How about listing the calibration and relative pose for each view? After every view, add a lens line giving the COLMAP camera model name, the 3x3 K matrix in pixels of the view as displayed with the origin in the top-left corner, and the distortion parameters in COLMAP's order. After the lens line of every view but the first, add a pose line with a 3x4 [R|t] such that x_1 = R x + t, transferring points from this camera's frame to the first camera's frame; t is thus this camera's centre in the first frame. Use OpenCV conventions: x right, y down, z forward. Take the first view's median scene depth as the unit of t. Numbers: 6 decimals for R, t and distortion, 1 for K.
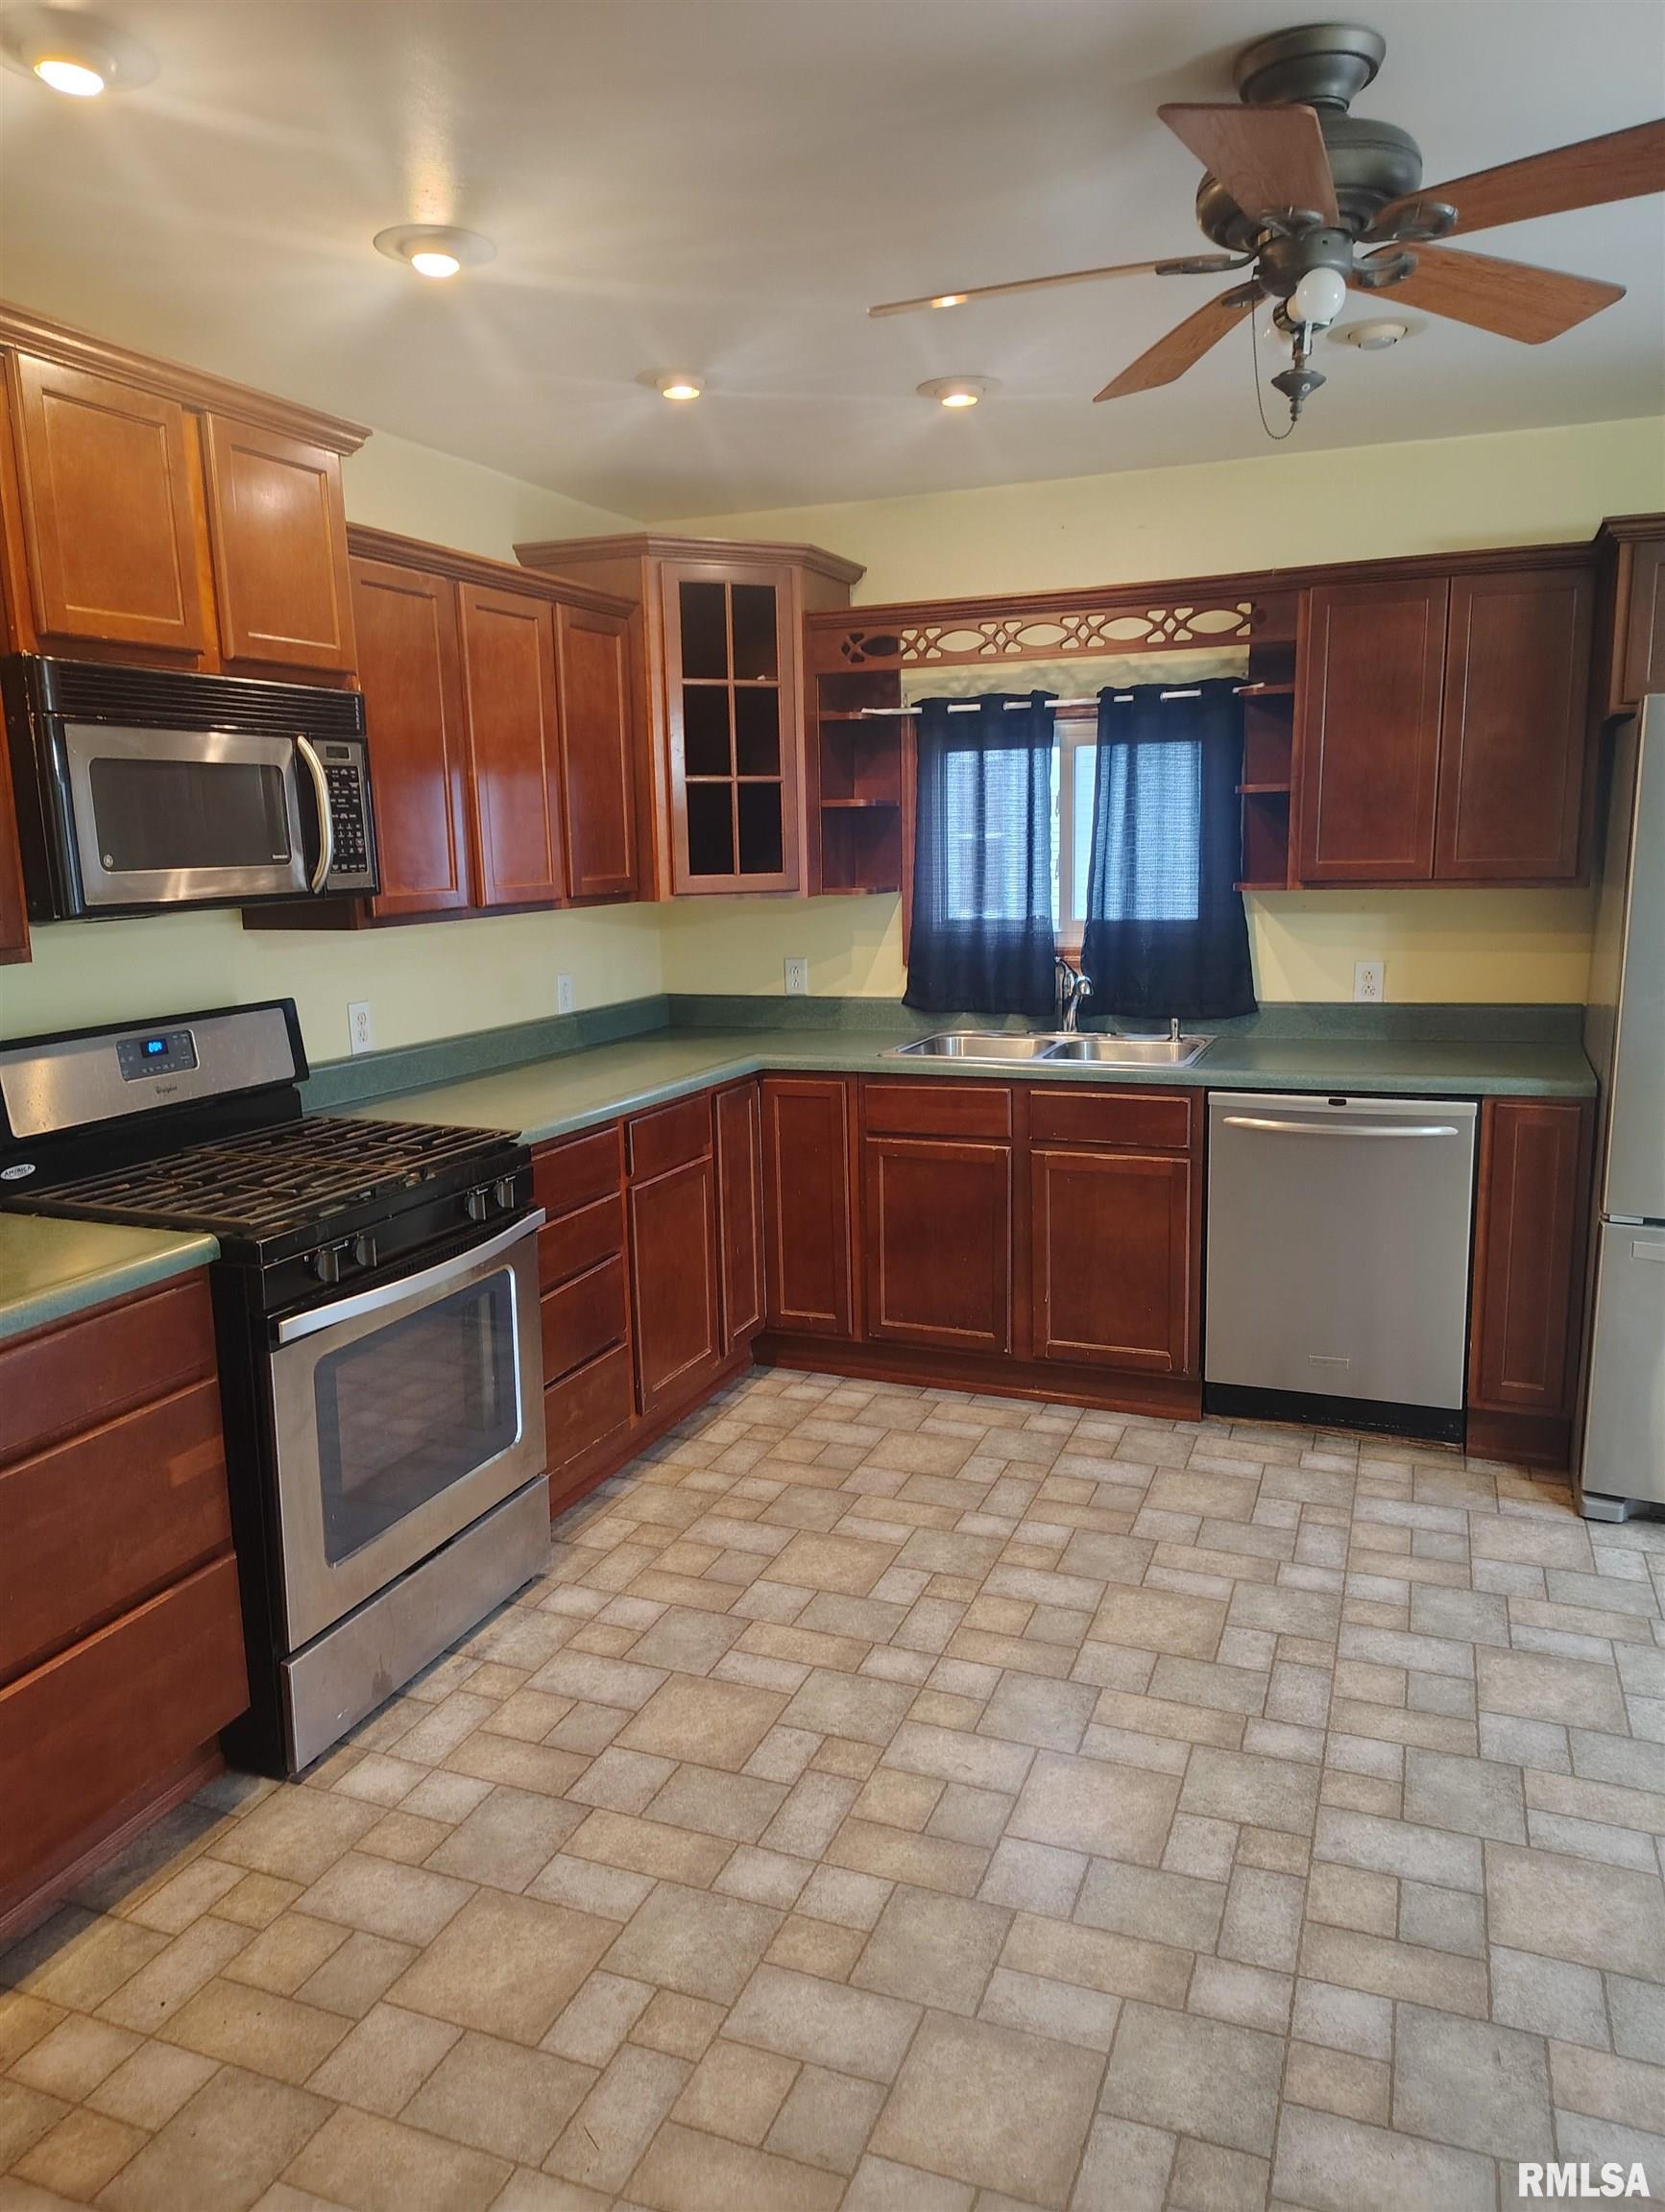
lens RADIAL K [[1543.0, 0, 833.9], [0, 1543.0, 1099.5], [0, 0, 1]] dist [0.044879, -0.042139]
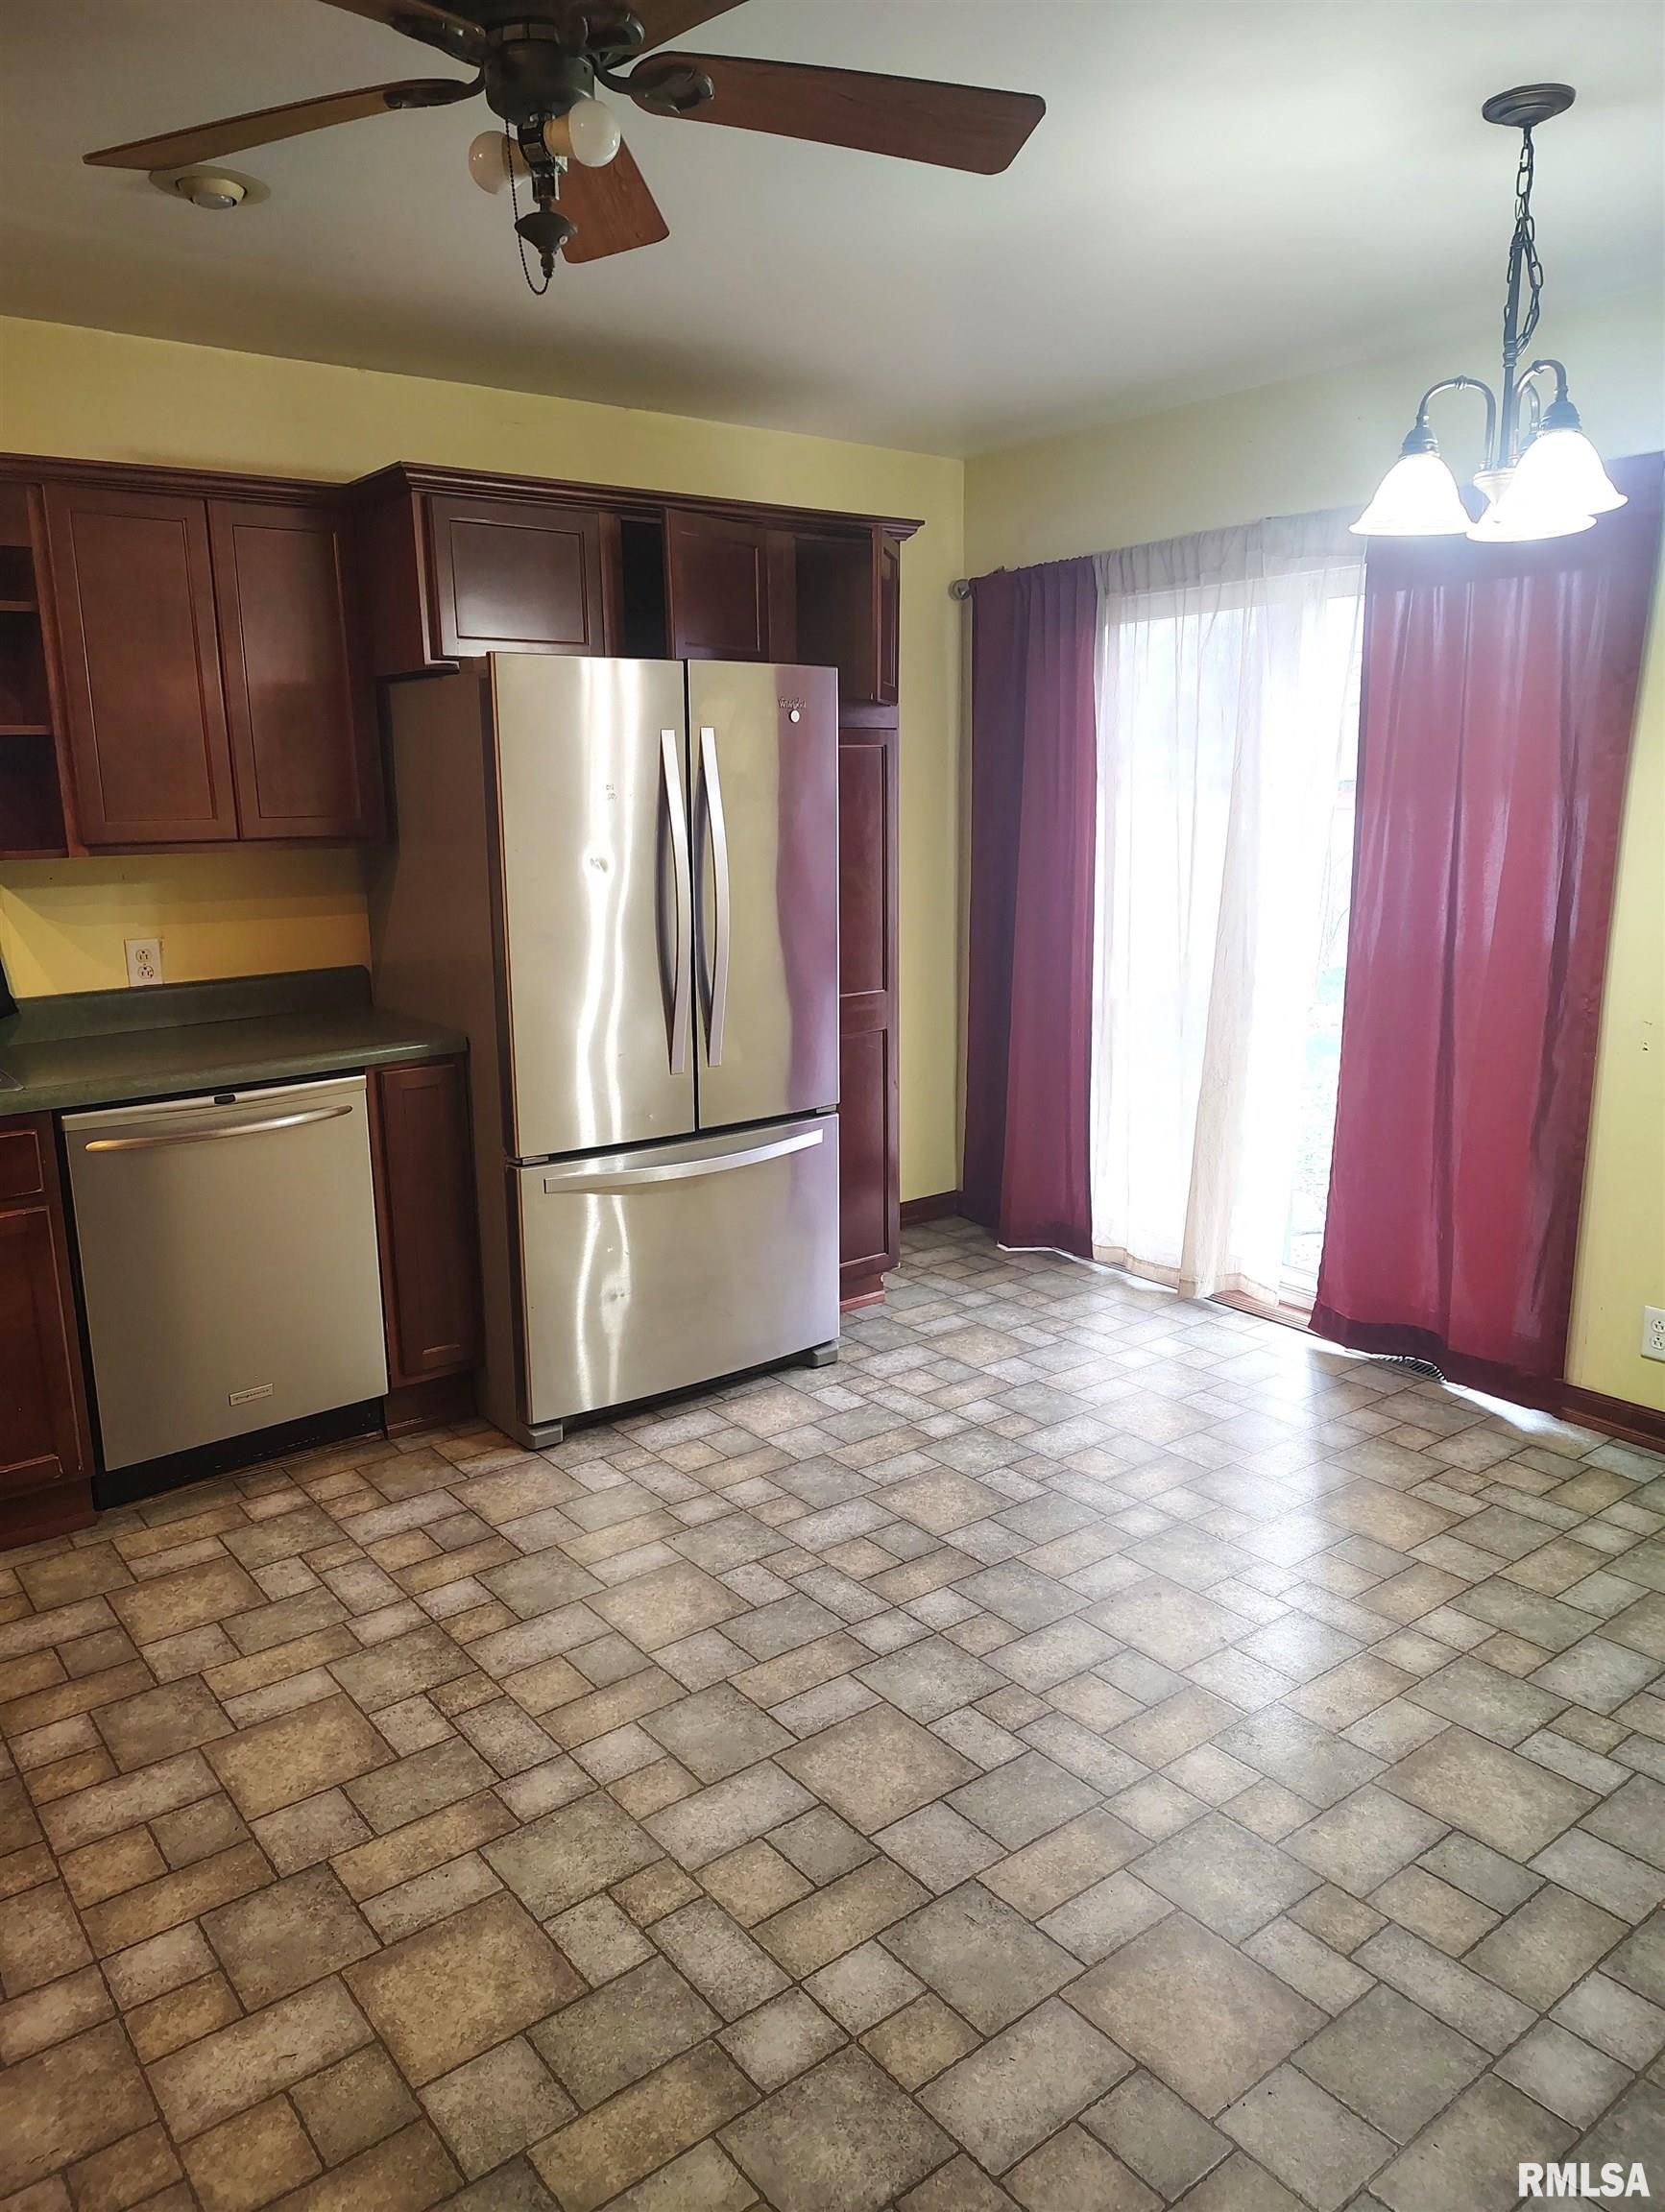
lens RADIAL K [[1543.0, 0, 827.8], [0, 1543.0, 1105.4], [0, 0, 1]] dist [0.044879, -0.042139]
pose [[0.512360, -0.176024, 0.840537, -0.243151], [0.158443, 0.981341, 0.108930, -0.037982], [-0.844028, 0.077366, 0.530690, 0.269867]]
